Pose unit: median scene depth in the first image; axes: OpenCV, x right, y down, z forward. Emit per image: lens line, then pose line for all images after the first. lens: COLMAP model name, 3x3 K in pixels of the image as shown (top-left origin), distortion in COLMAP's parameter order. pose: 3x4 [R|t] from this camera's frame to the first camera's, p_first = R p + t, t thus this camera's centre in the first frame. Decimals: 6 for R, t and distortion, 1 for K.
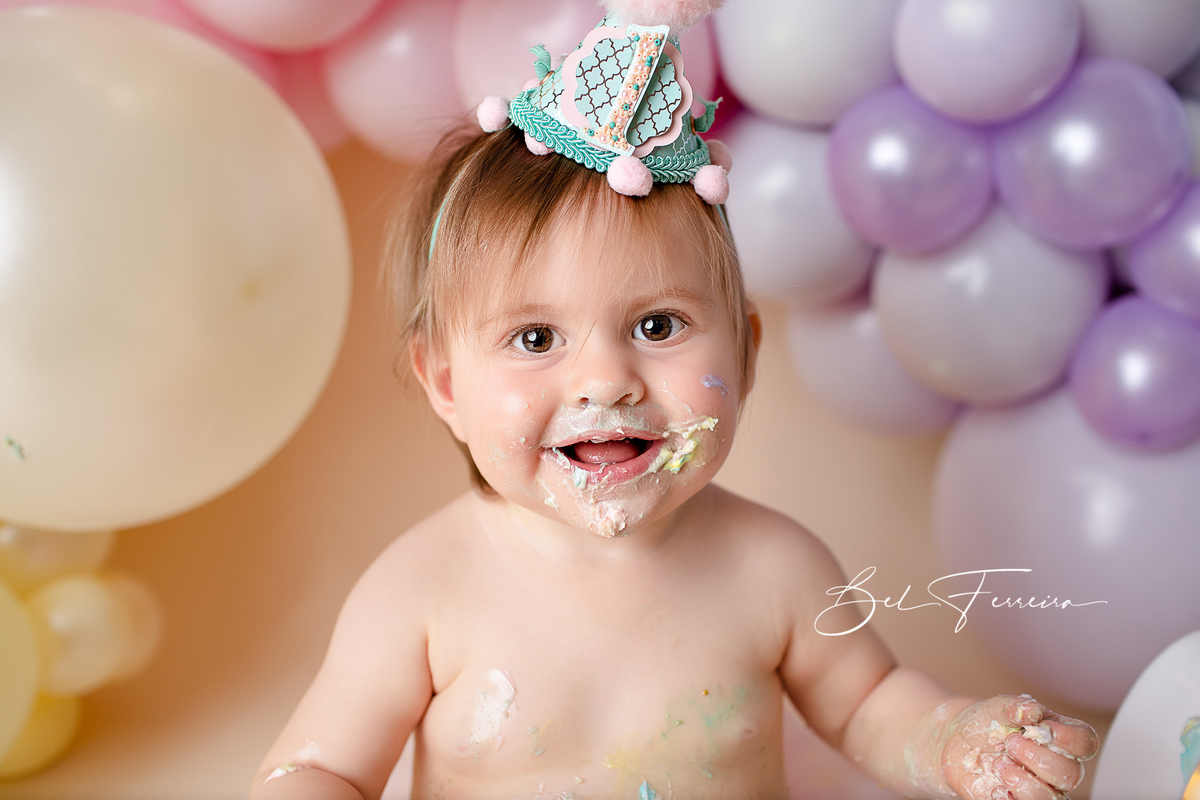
lens RADIAL K [[1182.6, 0, 600.0], [0, 1182.6, 400.0], [0, 0, 1]] dist [-0.068259, 0.029972]
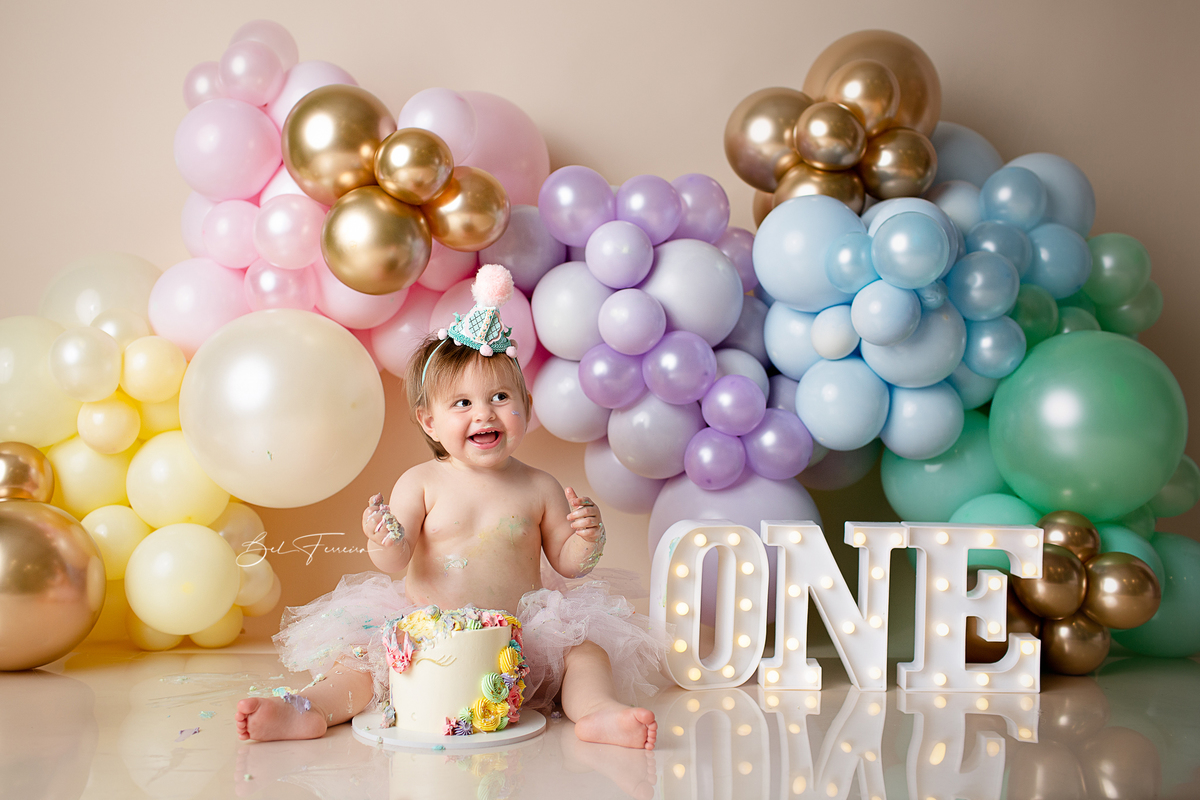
lens RADIAL K [[1182.6, 0, 600.0], [0, 1182.6, 400.0], [0, 0, 1]] dist [-0.068259, 0.029972]
pose [[0.999484, 0.003837, 0.031883, 0.159547], [0.004851, 0.963401, -0.268020, 0.521215], [-0.031745, 0.268037, 0.962886, -1.385418]]
